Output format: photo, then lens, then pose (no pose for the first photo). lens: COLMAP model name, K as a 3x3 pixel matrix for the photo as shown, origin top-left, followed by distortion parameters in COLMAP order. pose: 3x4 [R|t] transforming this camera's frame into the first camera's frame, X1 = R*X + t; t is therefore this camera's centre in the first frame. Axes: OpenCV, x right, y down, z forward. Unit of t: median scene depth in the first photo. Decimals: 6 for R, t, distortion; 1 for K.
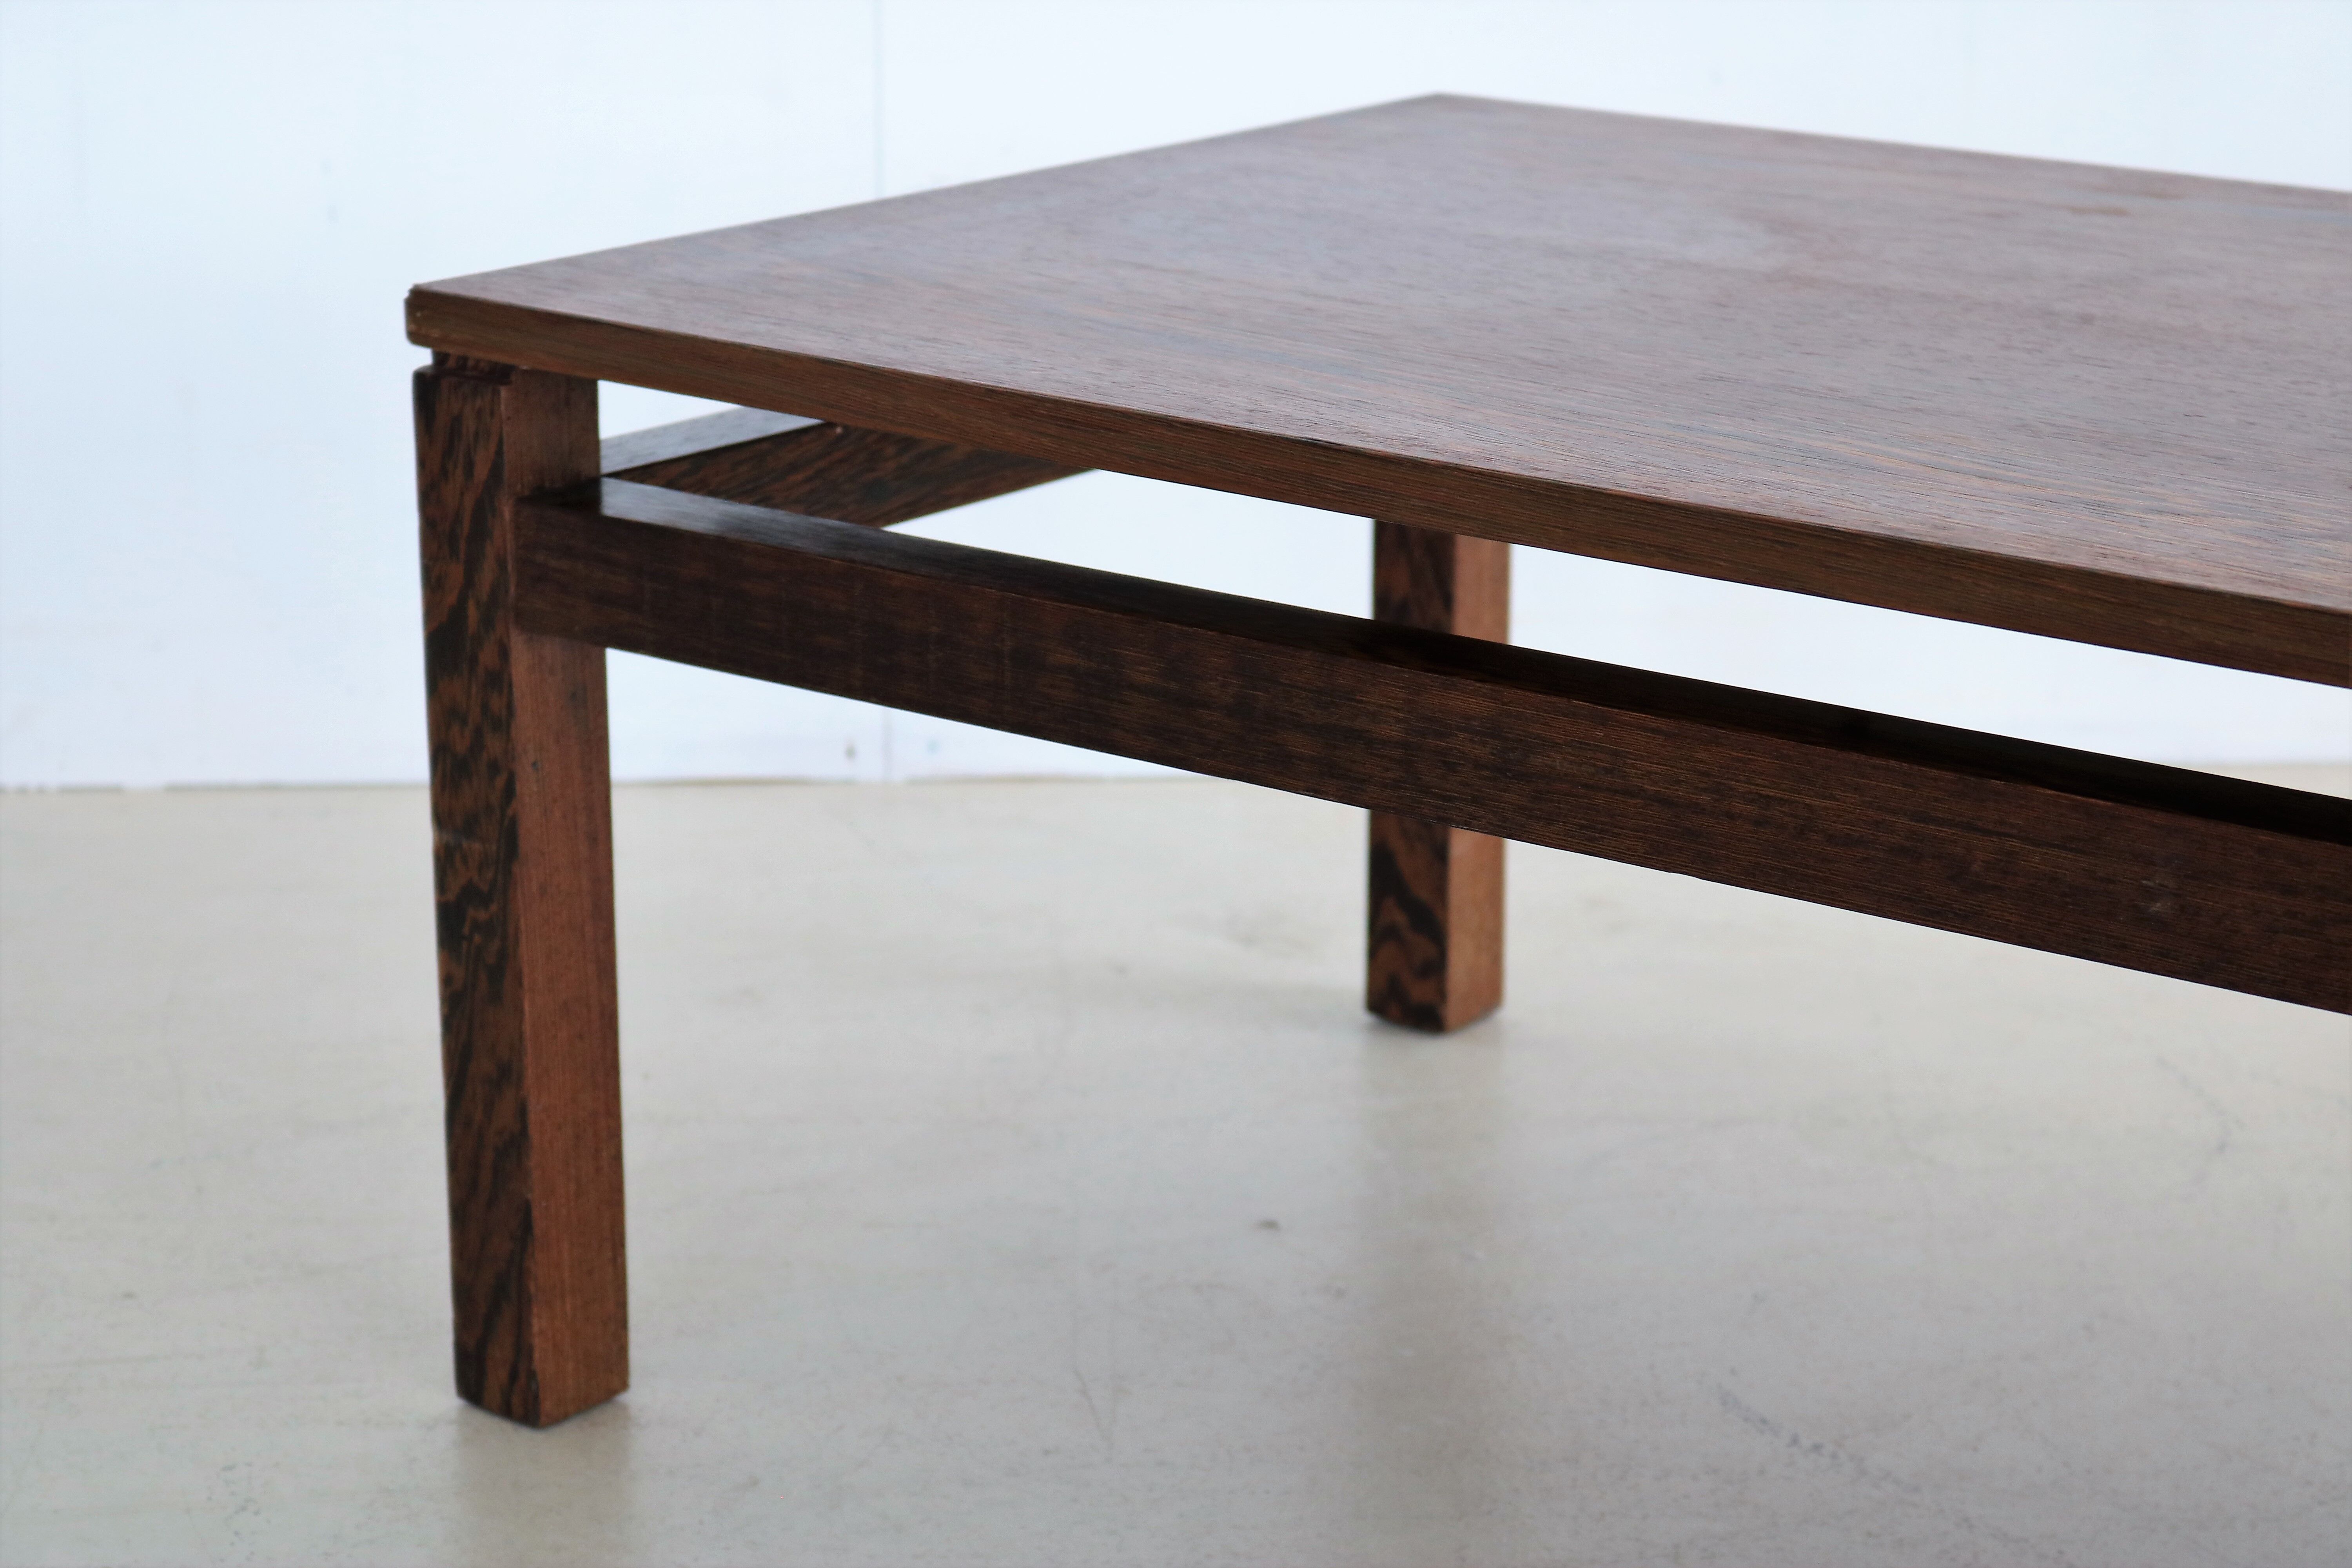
lens RADIAL K [[4997.6, 0, 1174.9], [0, 4997.6, 773.7], [0, 0, 1]] dist [-0.023264, 0.000000]
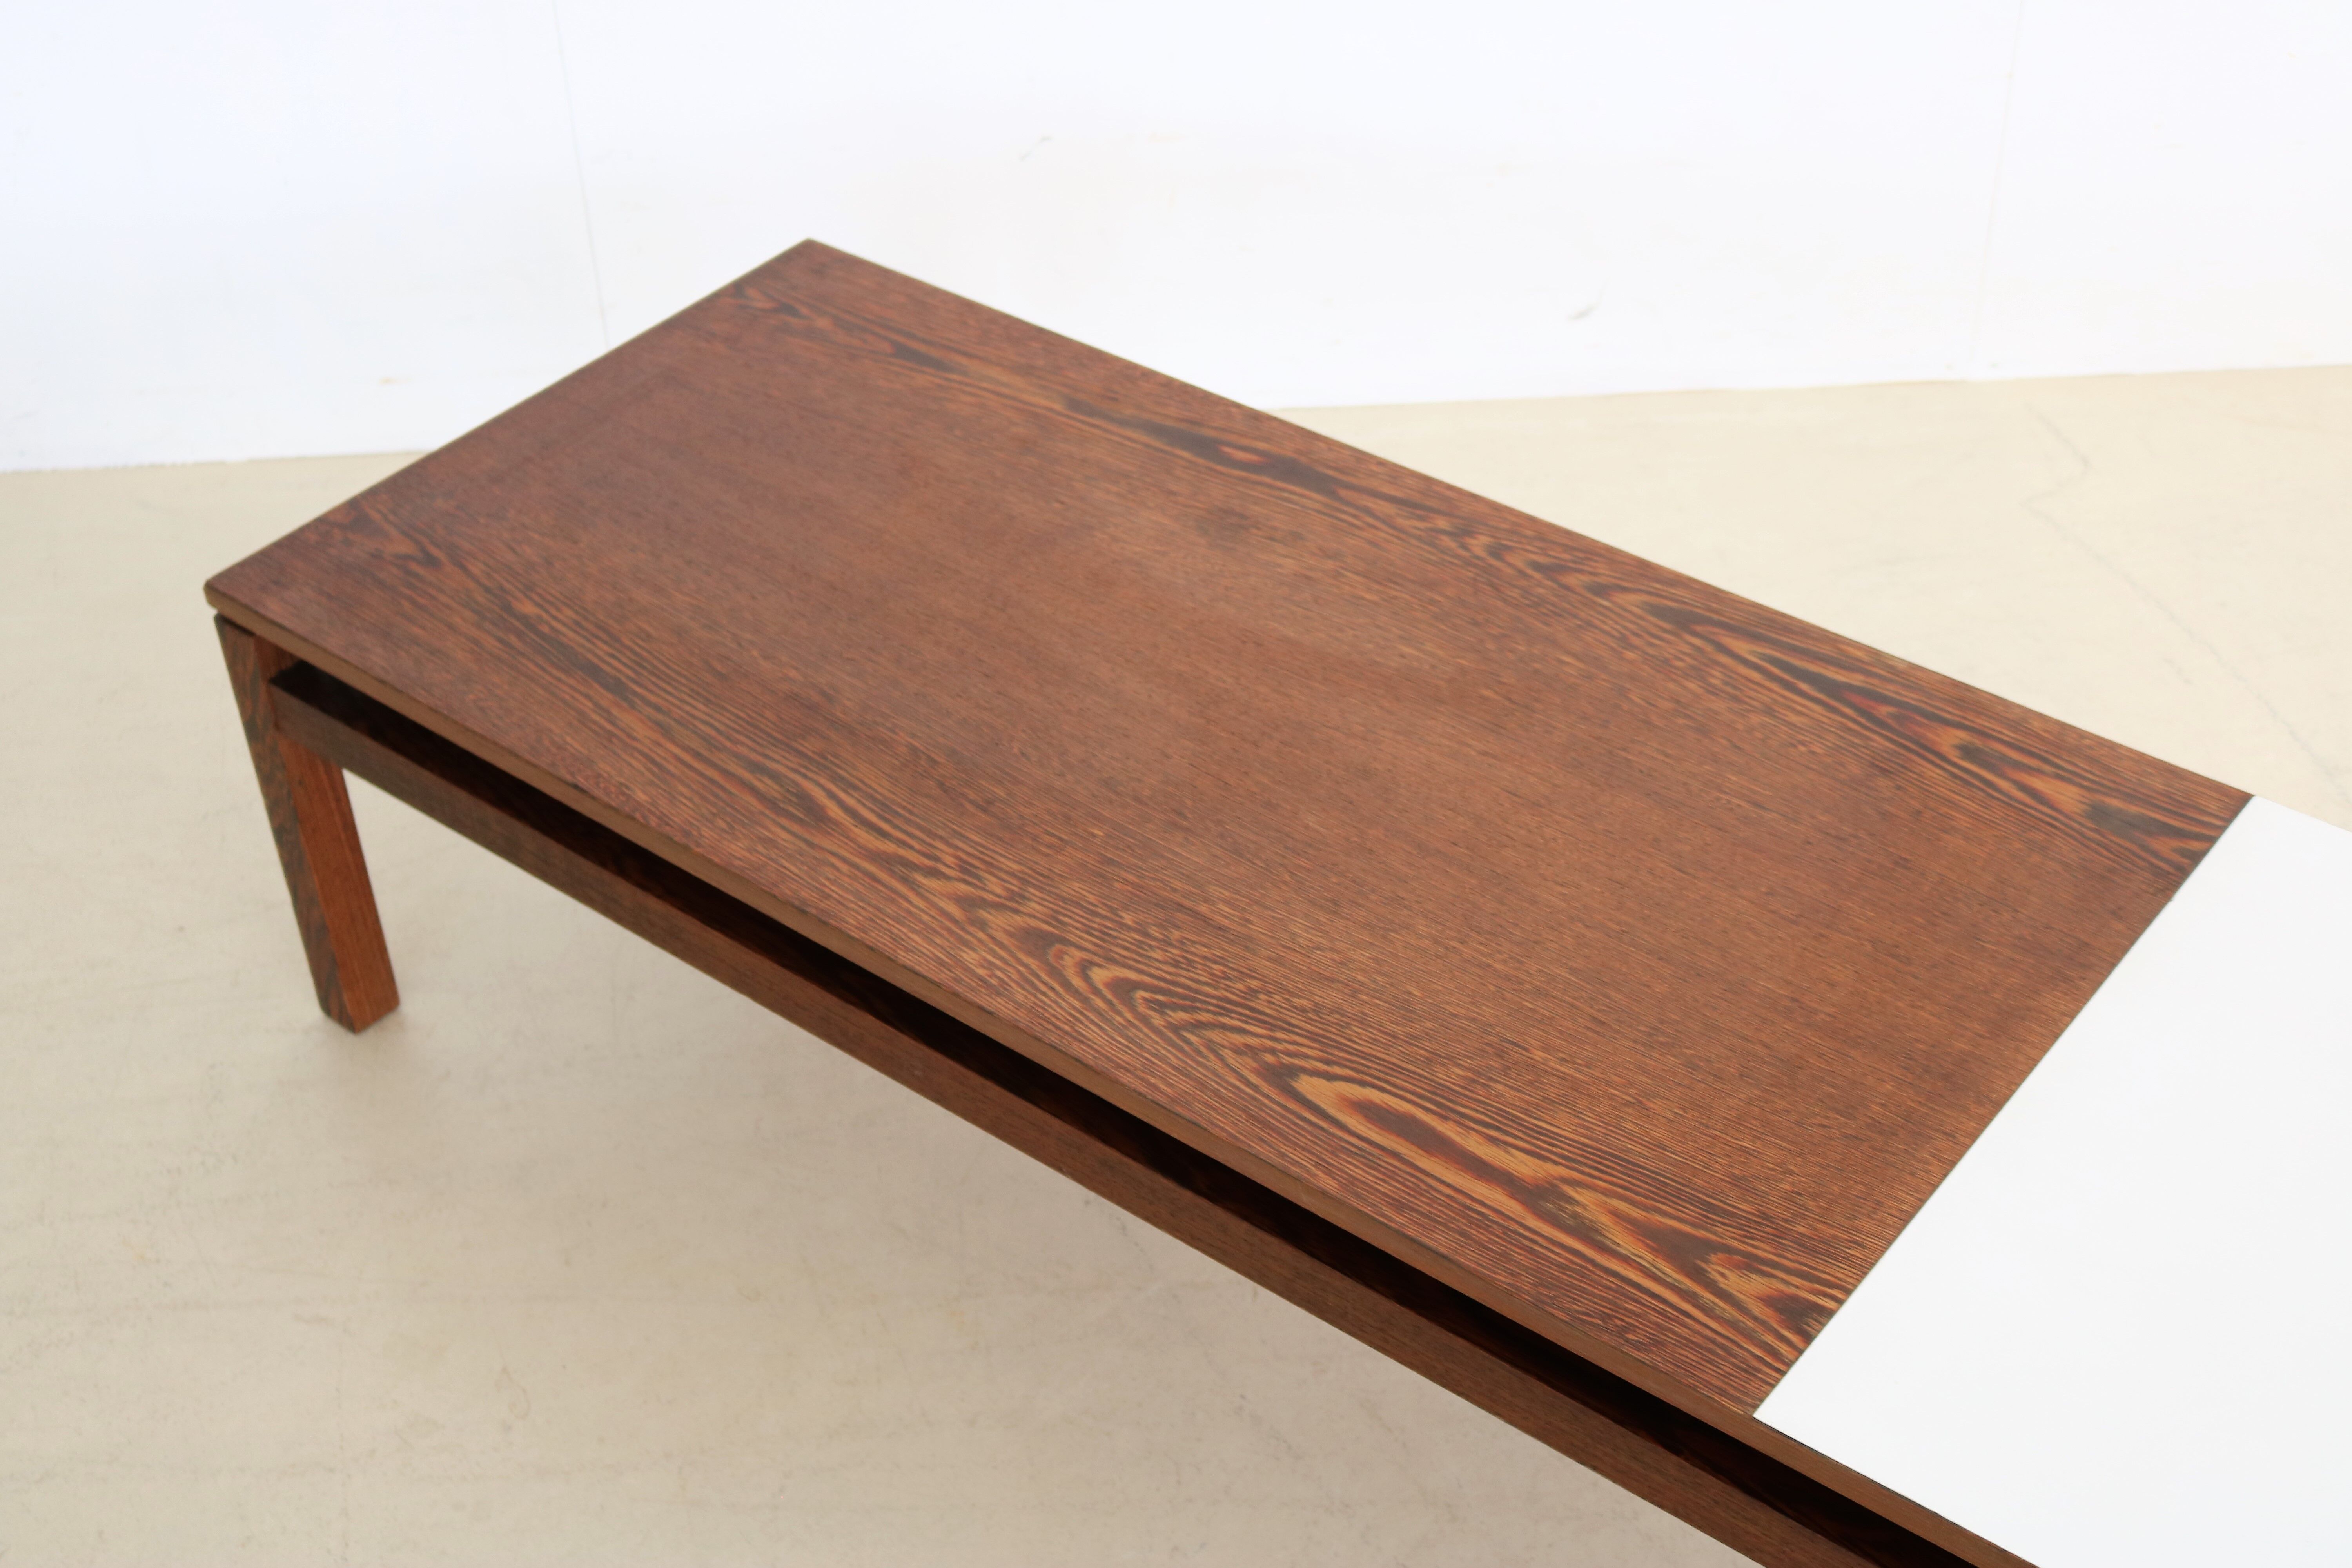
lens RADIAL K [[3074.3, 0, 1168.3], [0, 3074.3, 771.3], [0, 0, 1]] dist [-0.062779, 0.000000]
pose [[0.999373, -0.017622, -0.030707, 0.265038], [0.028017, 0.923880, 0.381654, -0.467174], [0.021644, -0.382275, 0.923795, -0.169770]]
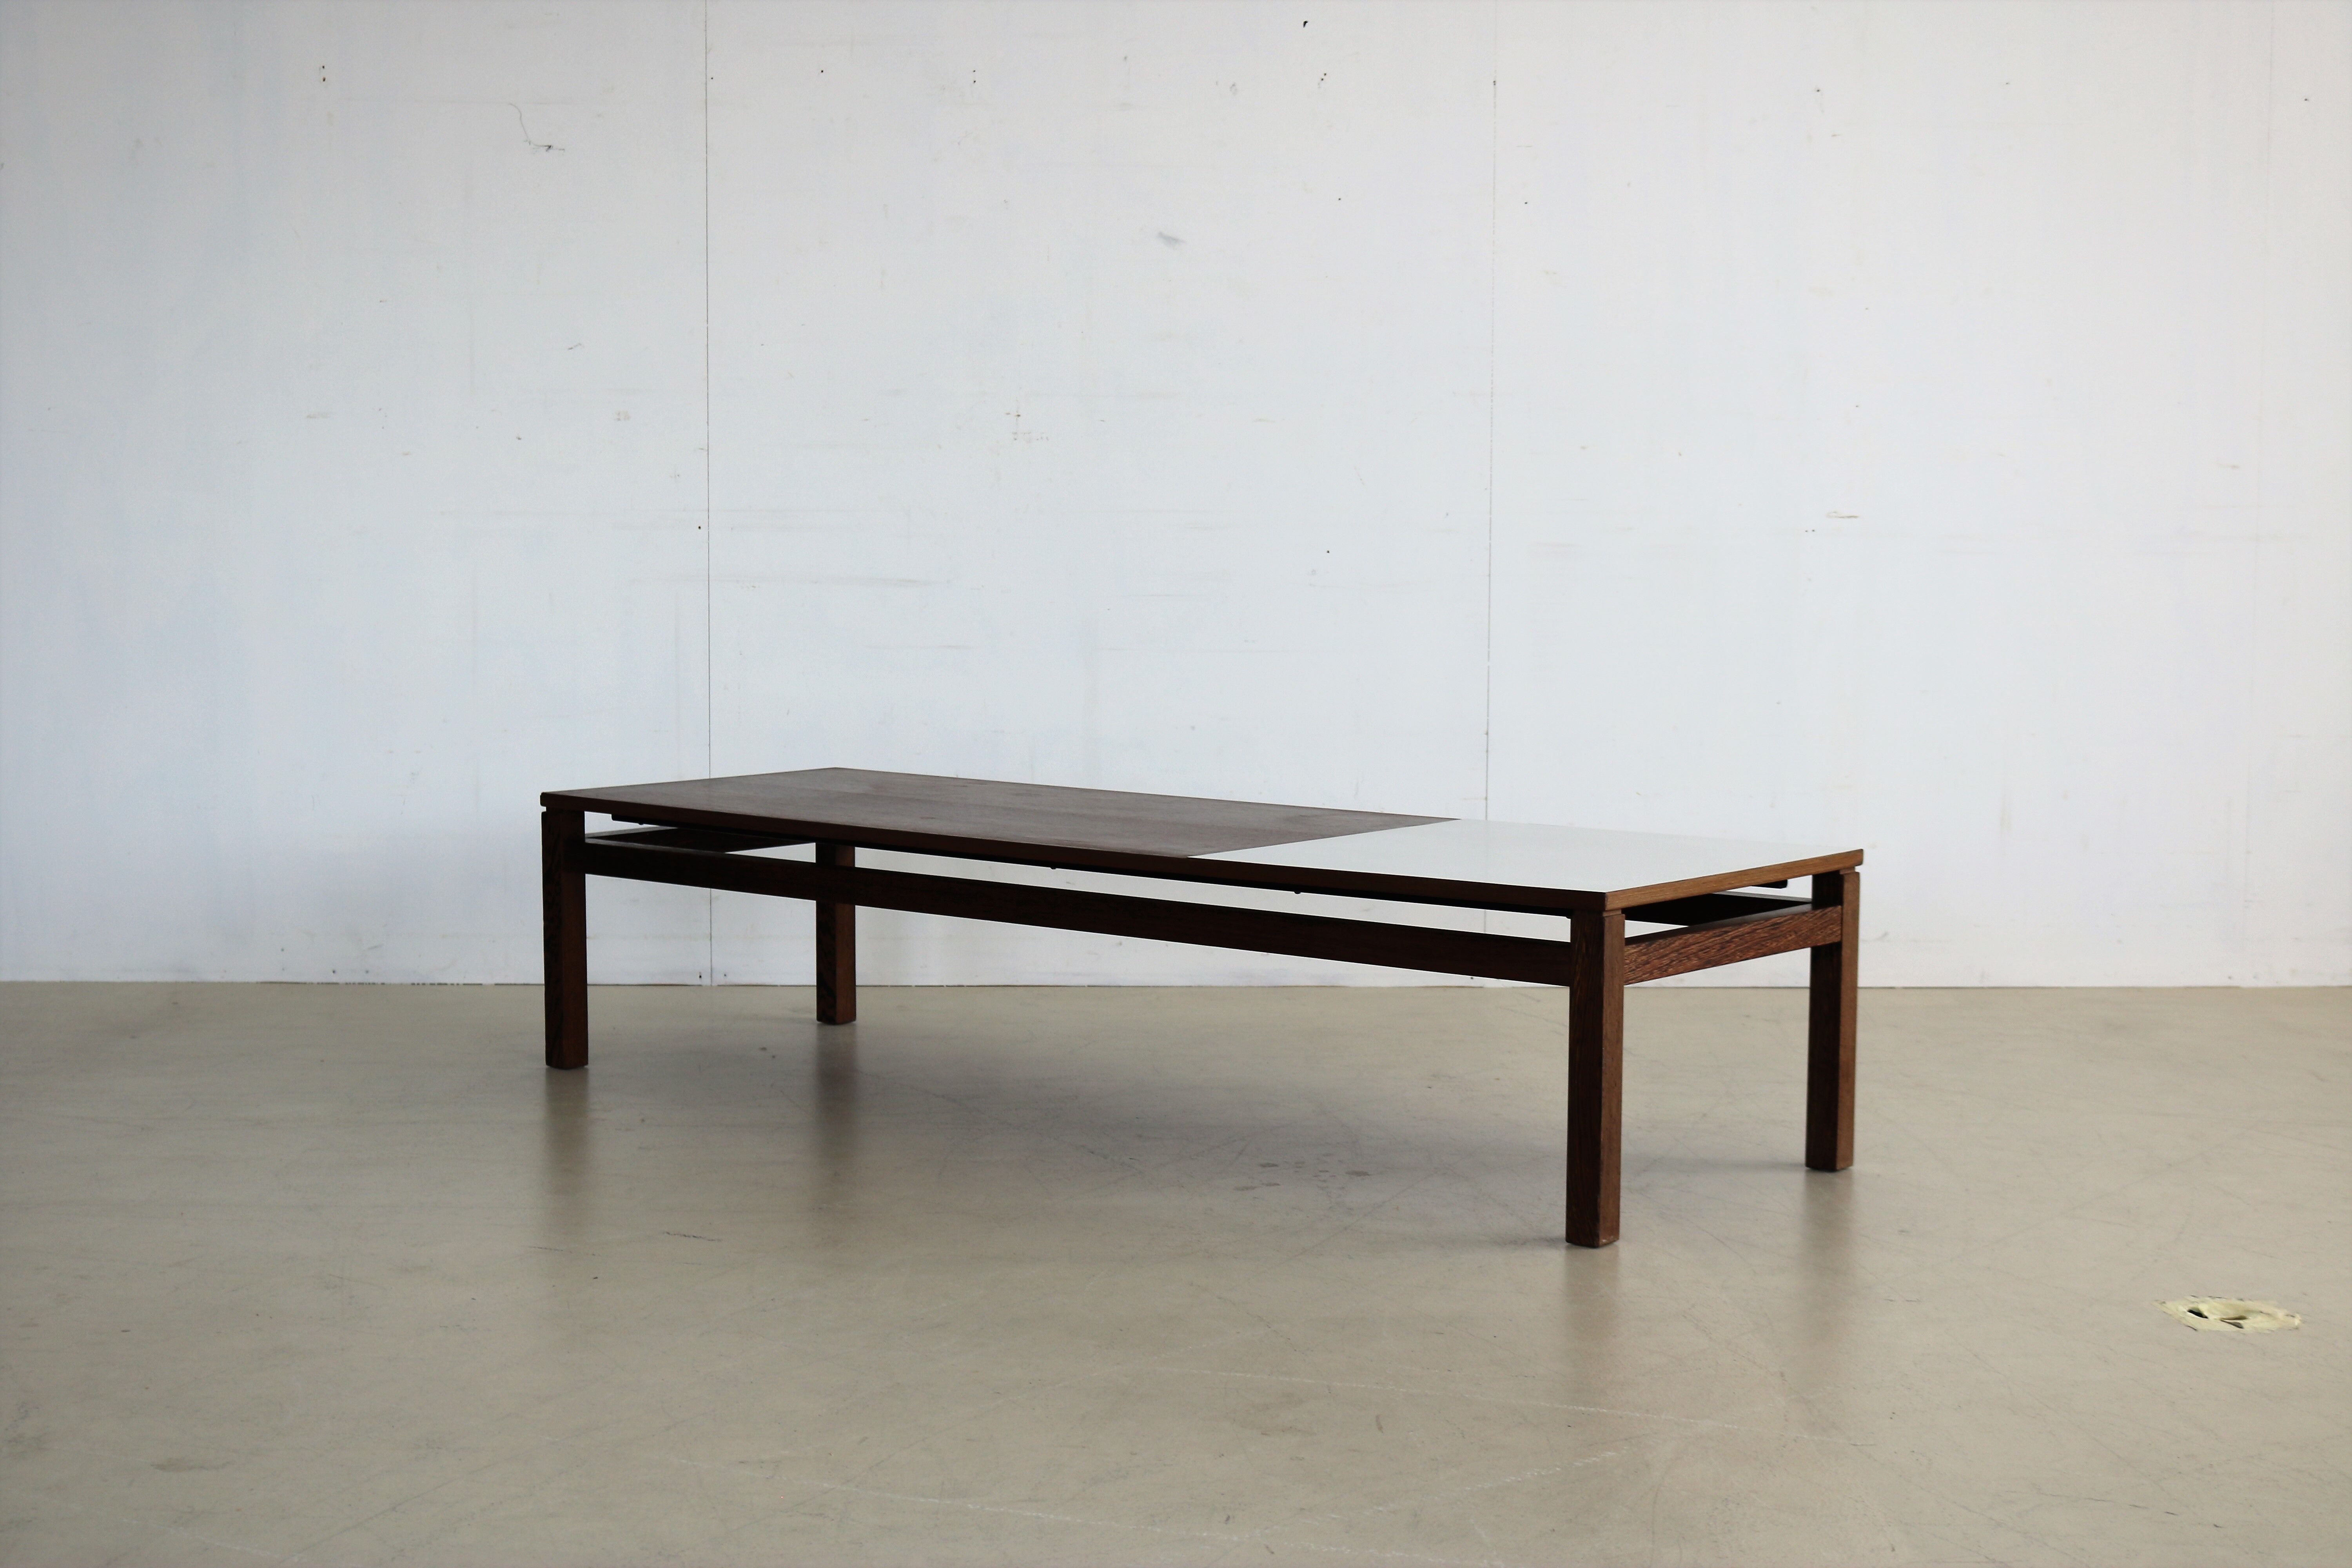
lens RADIAL K [[3405.3, 0, 1191.8], [0, 3405.3, 792.2], [0, 0, 1]] dist [-0.046764, 0.000000]
pose [[0.999703, 0.005054, -0.023846, 0.456993], [-0.009342, 0.983013, -0.183299, 0.415814], [0.022515, 0.183467, 0.982768, -1.793767]]
